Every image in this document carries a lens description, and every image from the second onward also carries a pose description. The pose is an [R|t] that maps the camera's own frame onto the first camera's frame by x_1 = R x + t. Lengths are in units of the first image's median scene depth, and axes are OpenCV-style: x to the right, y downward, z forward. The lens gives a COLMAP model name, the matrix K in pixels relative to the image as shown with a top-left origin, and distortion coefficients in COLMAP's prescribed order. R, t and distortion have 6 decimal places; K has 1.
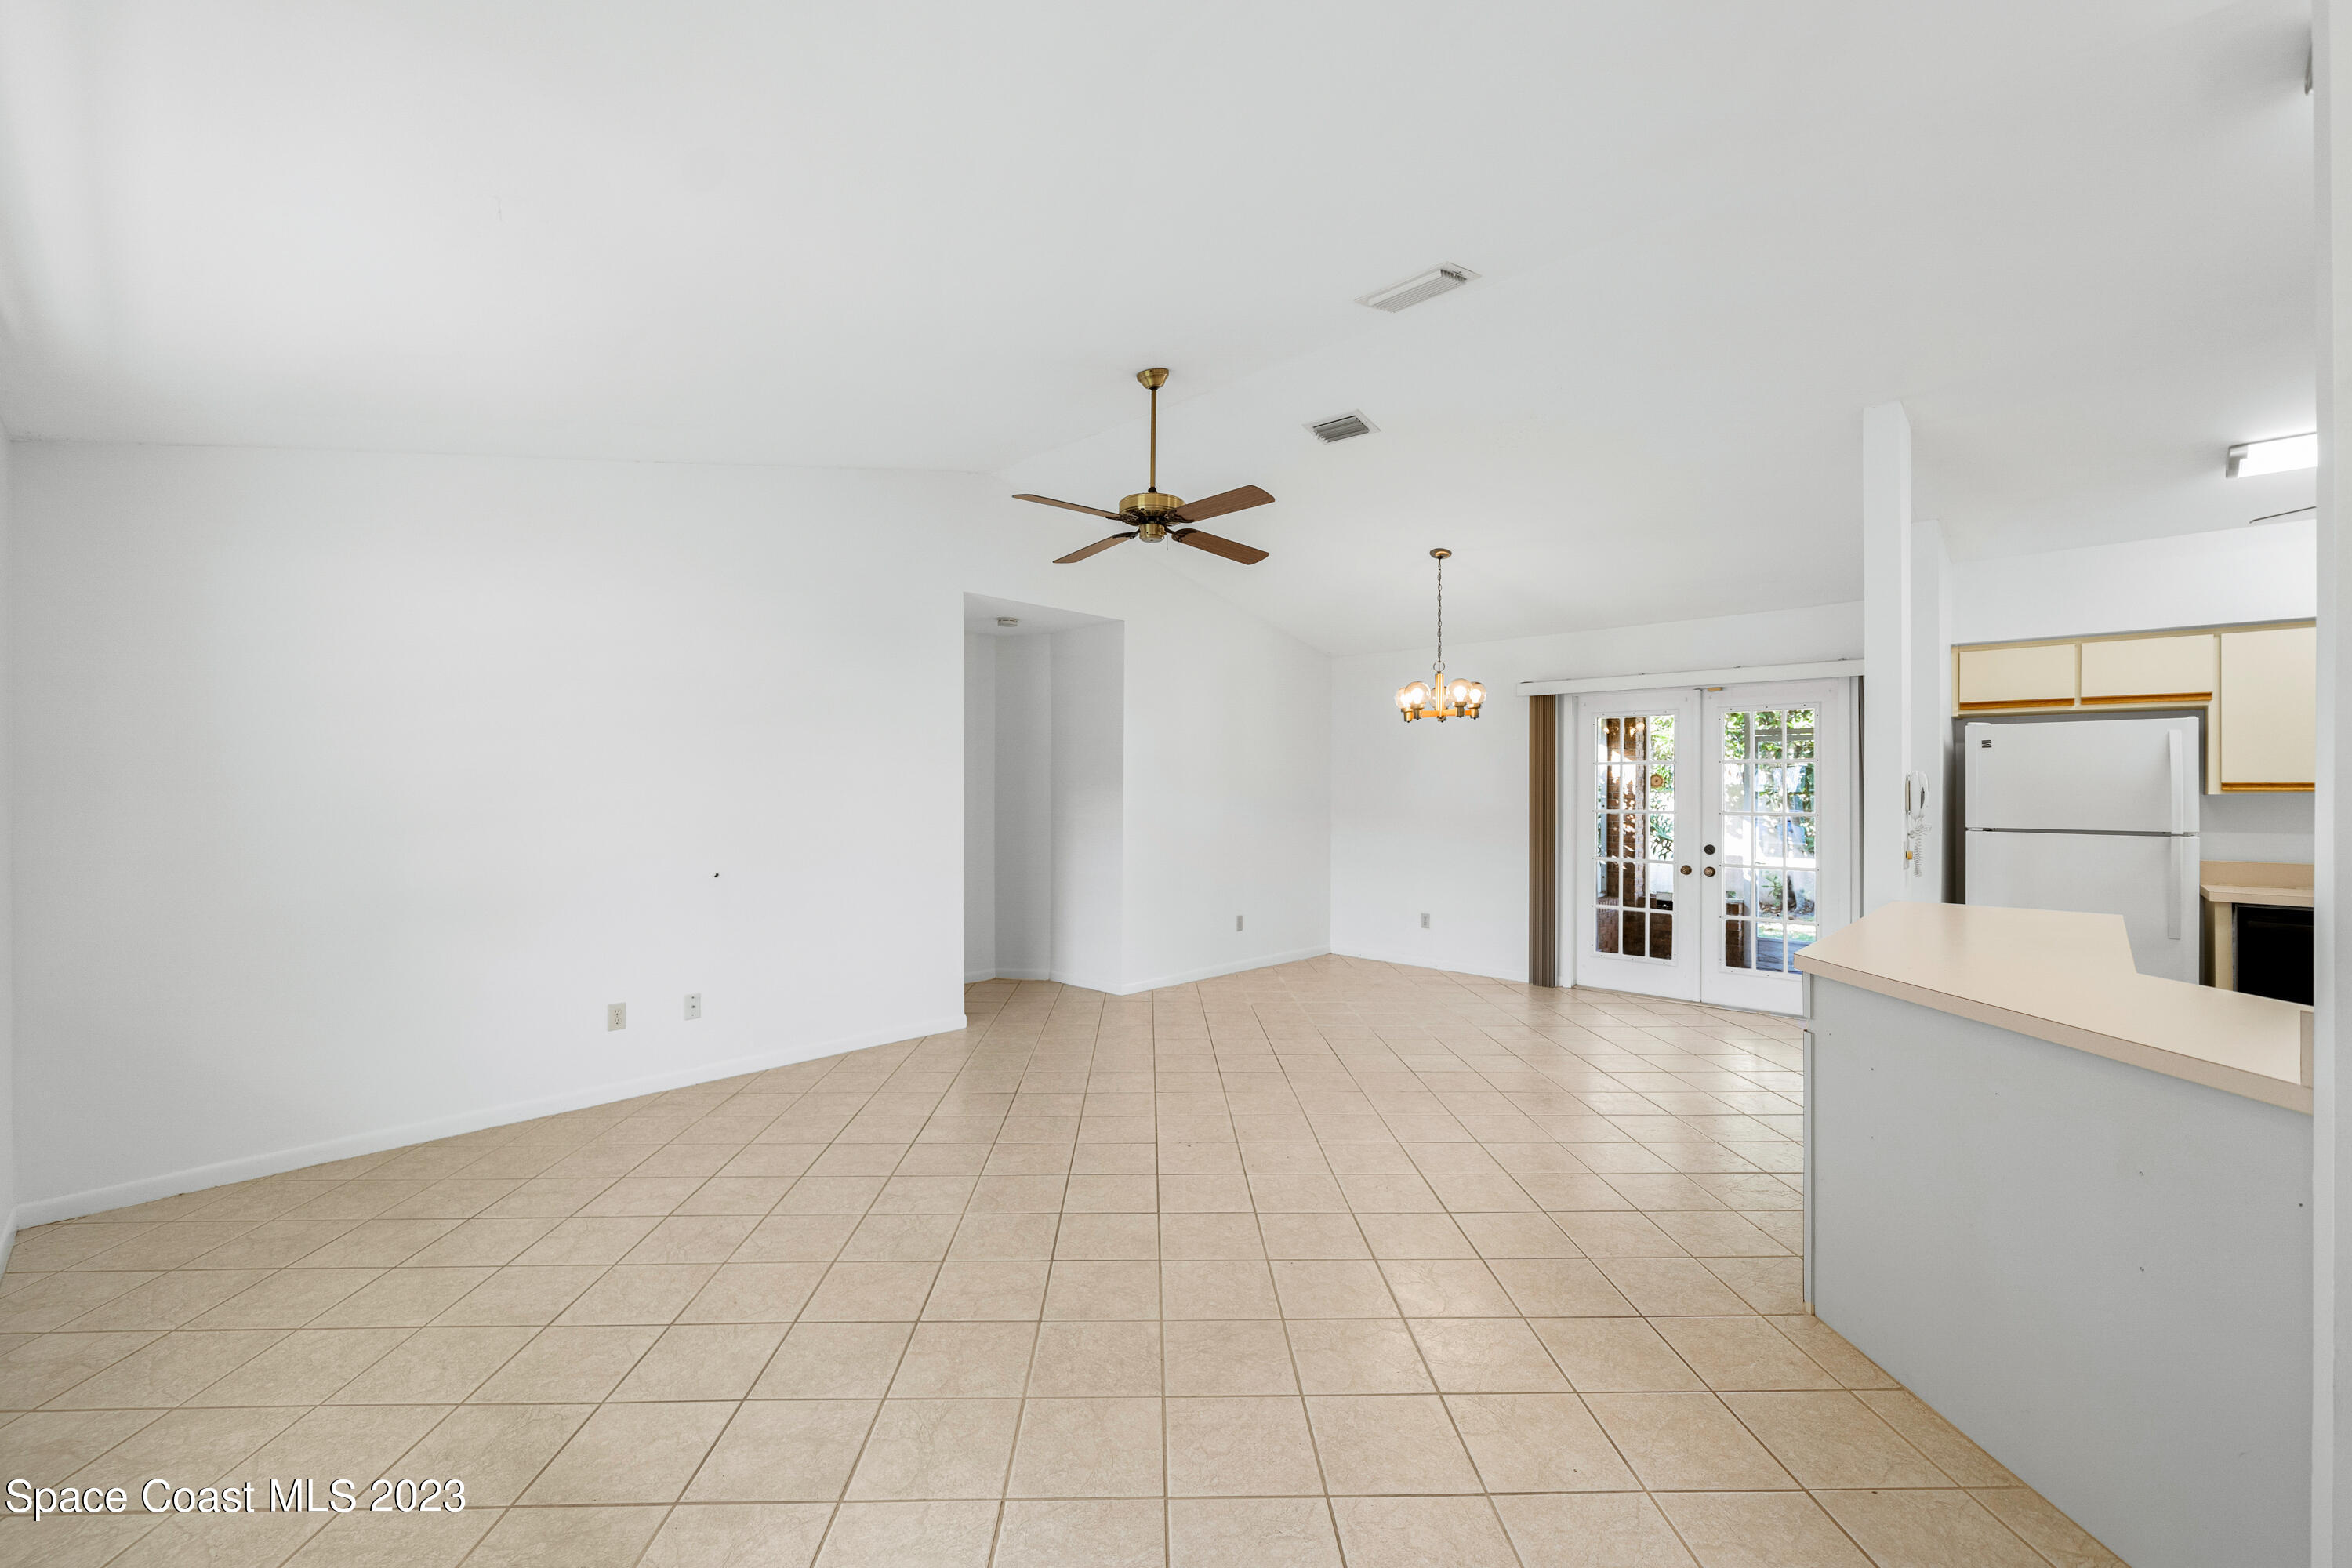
lens RADIAL K [[979.4, 0, 1176.0], [0, 979.4, 784.0], [0, 0, 1]] dist [0.000866, 0.000091]
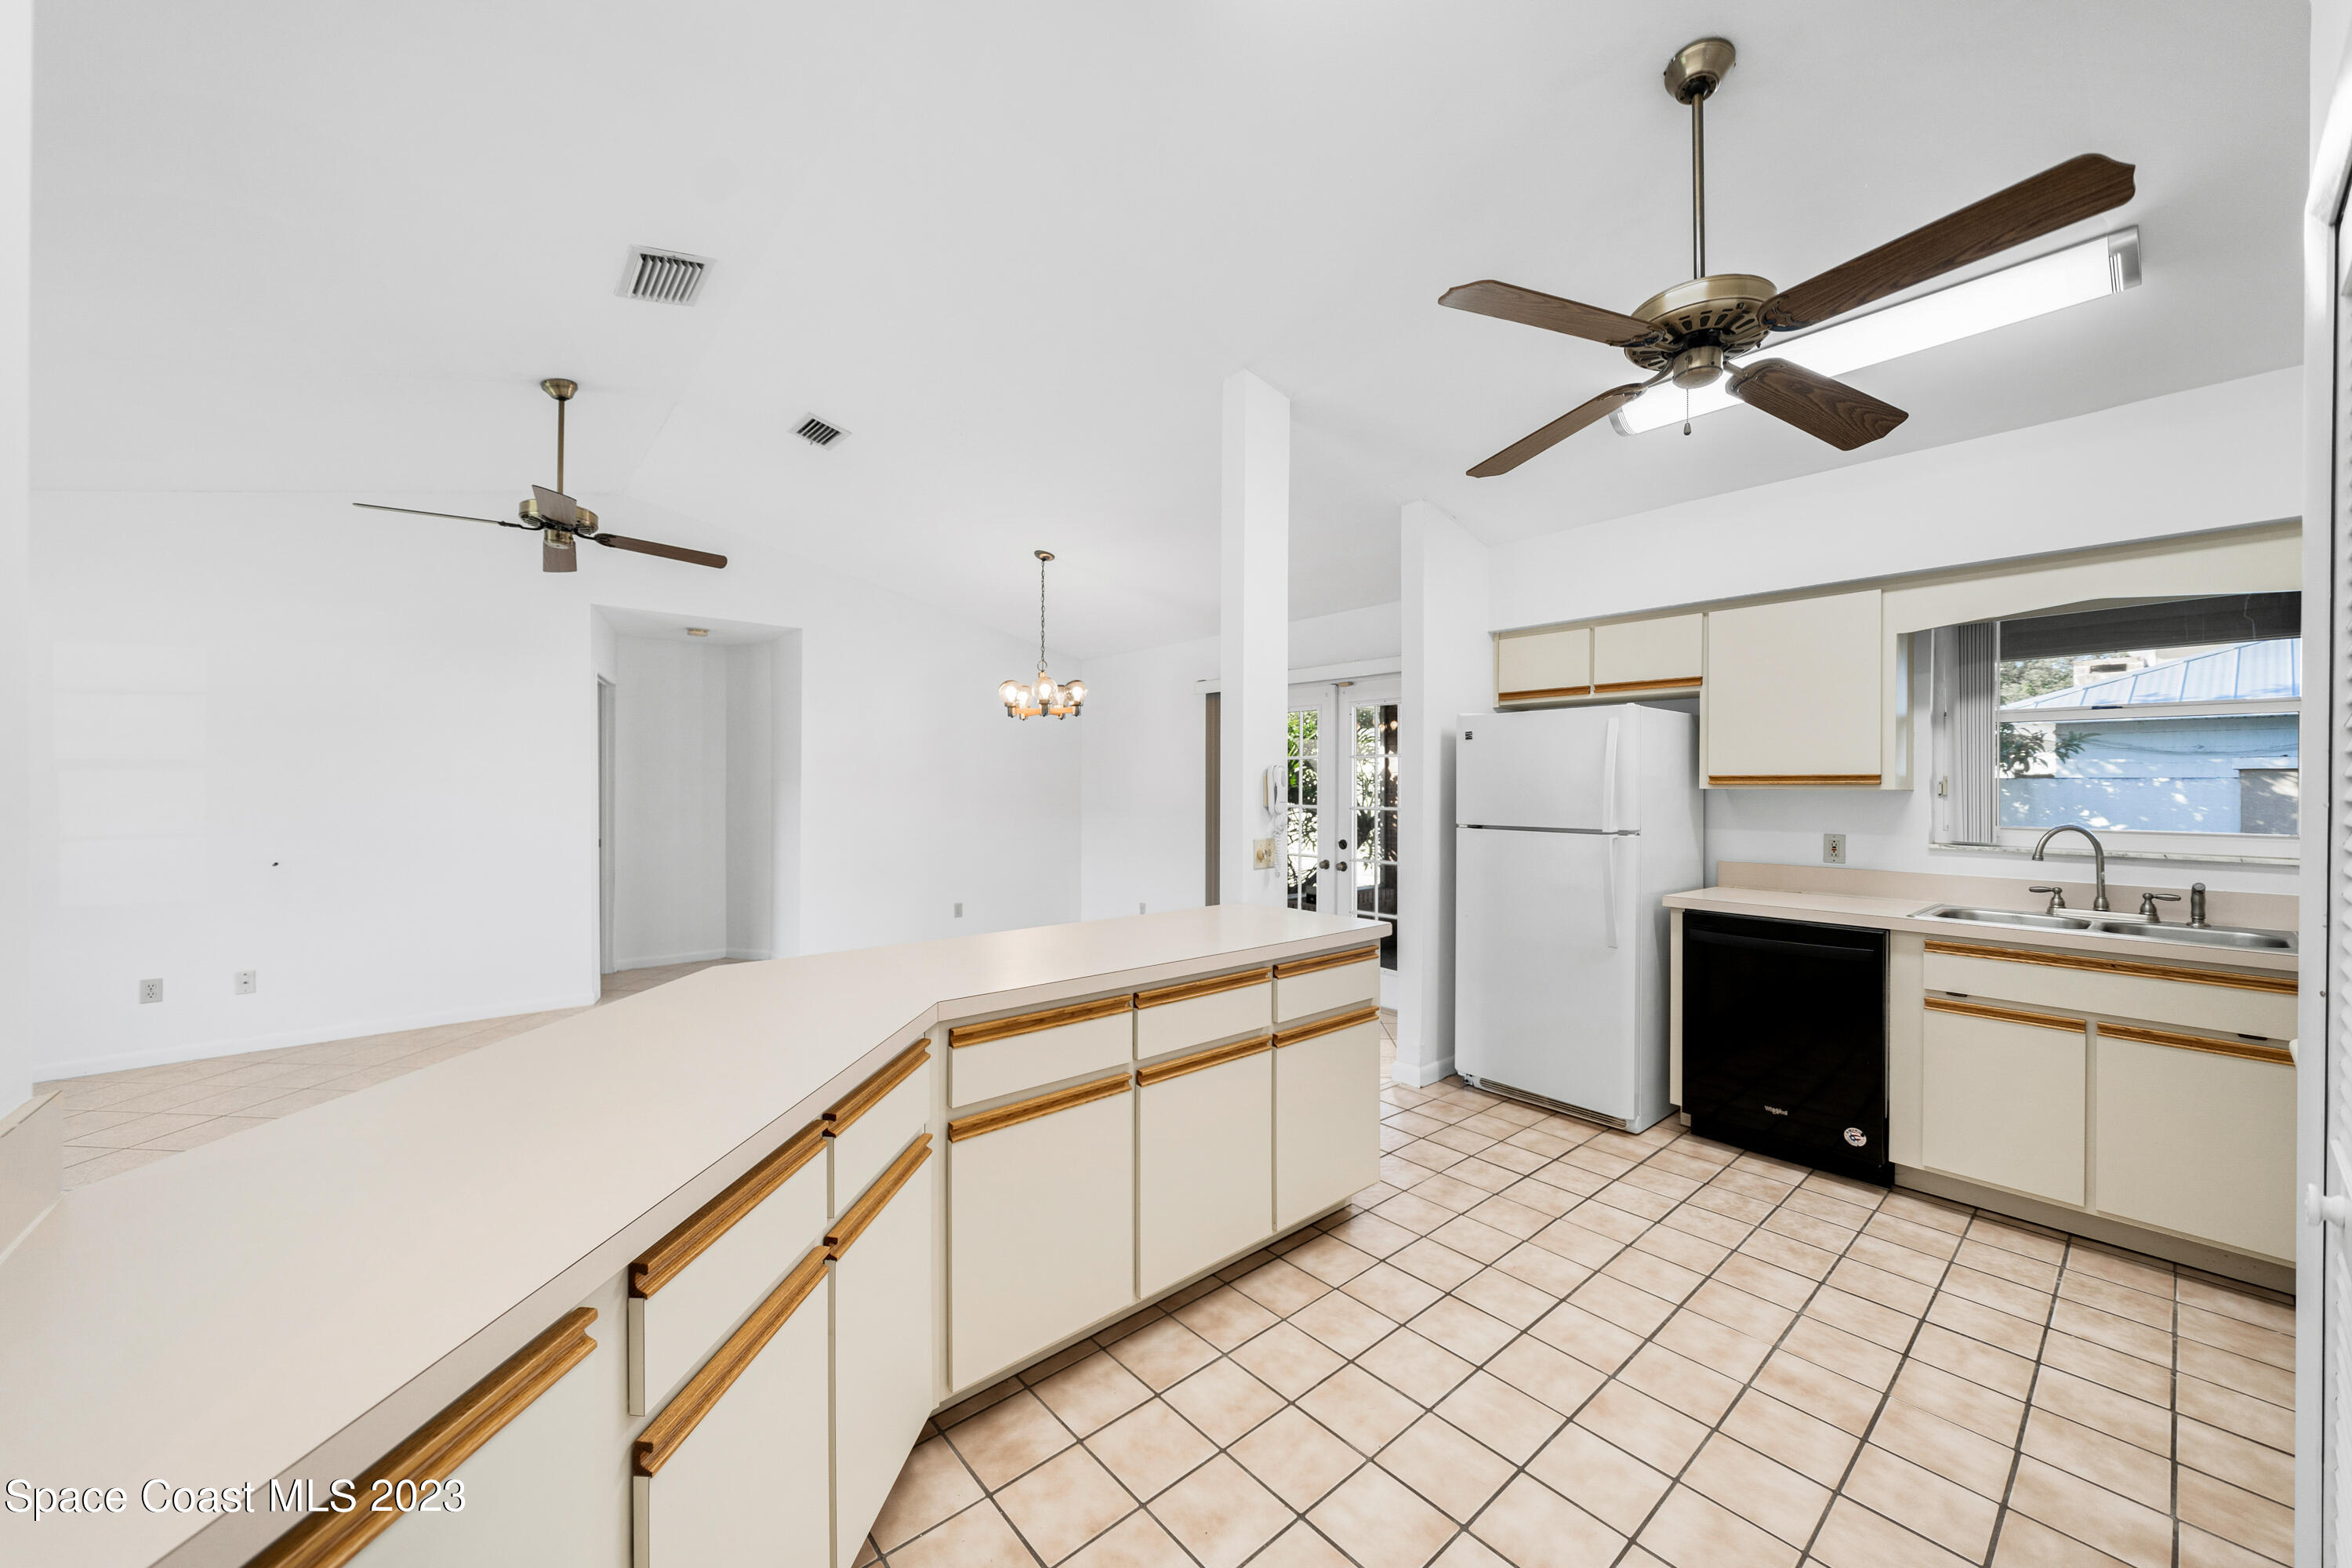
lens RADIAL K [[865.0, 0, 1177.6], [0, 865.0, 787.7], [0, 0, 1]] dist [0.000942, 0.000019]
pose [[0.993975, -0.001857, -0.109587, 0.617035], [0.002817, 0.999959, 0.008607, 0.001247], [0.109567, -0.008864, 0.993940, 0.134368]]
